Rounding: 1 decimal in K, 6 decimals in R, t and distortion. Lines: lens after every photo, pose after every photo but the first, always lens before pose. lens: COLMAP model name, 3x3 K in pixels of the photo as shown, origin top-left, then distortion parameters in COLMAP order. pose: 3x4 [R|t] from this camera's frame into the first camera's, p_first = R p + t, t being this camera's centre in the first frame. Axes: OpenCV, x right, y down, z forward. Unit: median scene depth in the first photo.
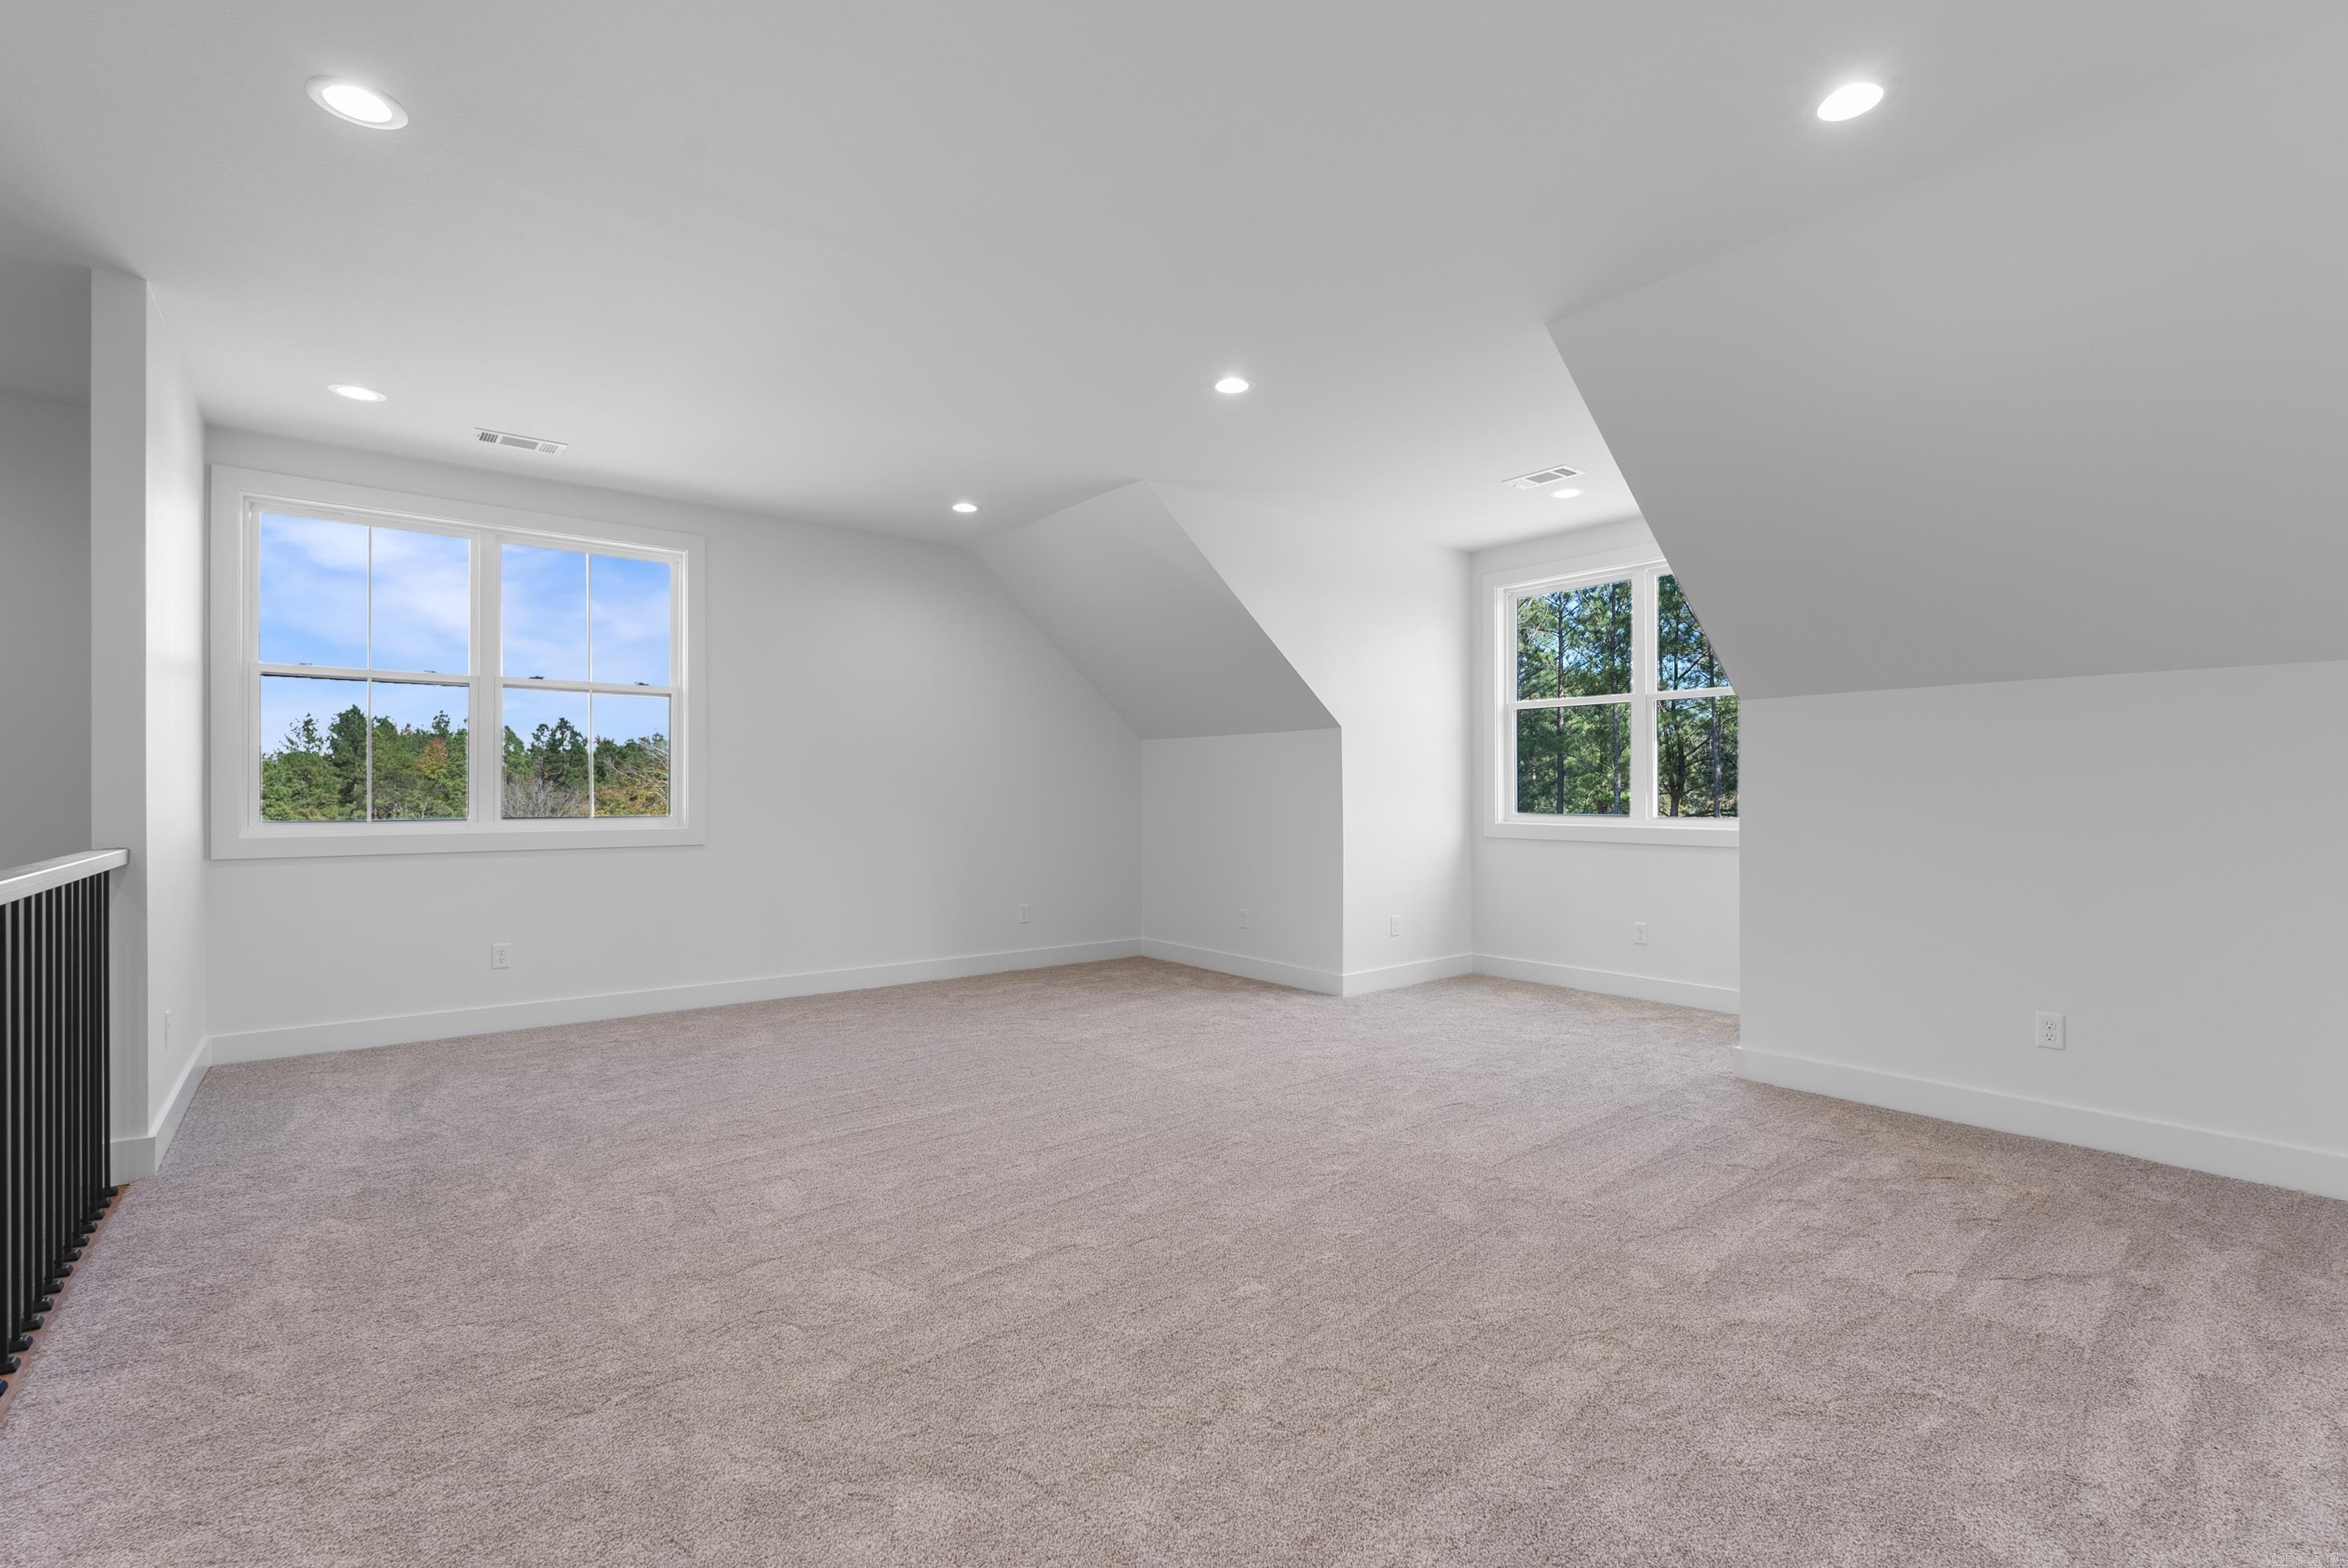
lens RADIAL K [[1039.2, 0, 1185.3], [0, 1039.2, 781.6], [0, 0, 1]] dist [-0.004088, -0.000075]
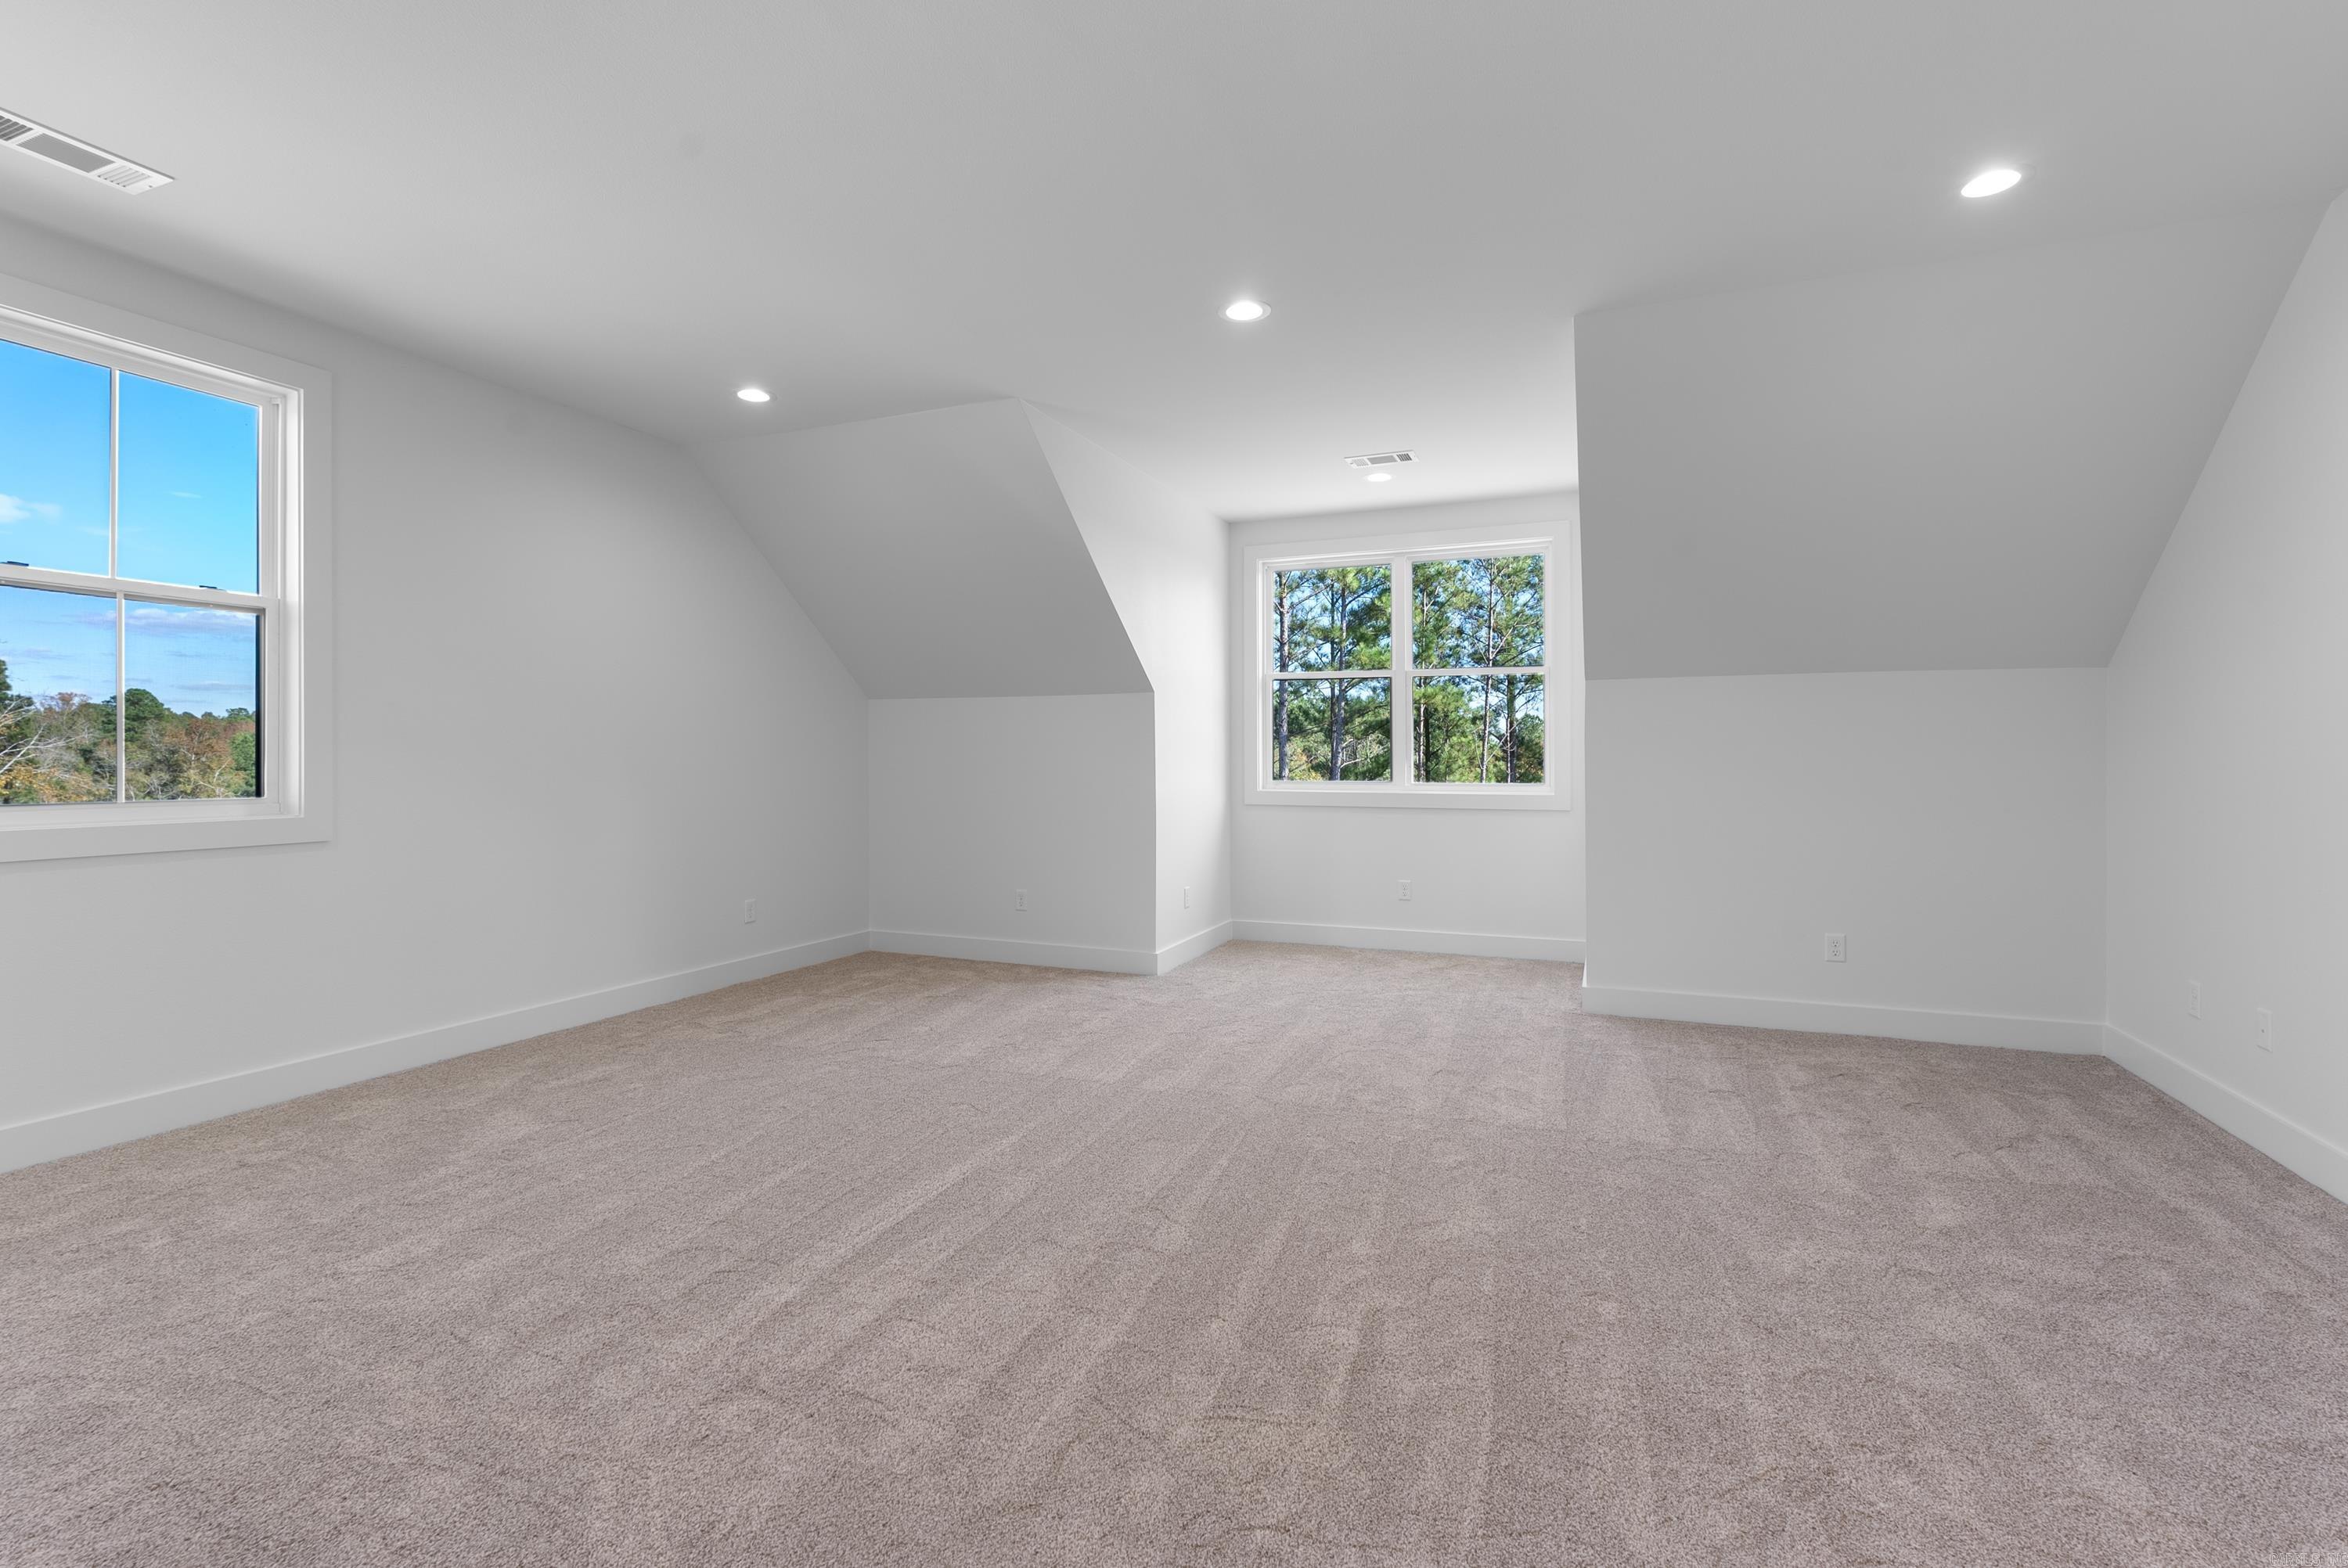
lens RADIAL K [[1039.2, 0, 1174.8], [0, 1039.2, 754.5], [0, 0, 1]] dist [-0.004088, -0.000075]
pose [[0.876664, 0.001371, 0.481101, -0.460055], [-0.005383, 0.999961, 0.006959, -0.003367], [-0.481072, -0.008690, 0.876638, 0.248976]]
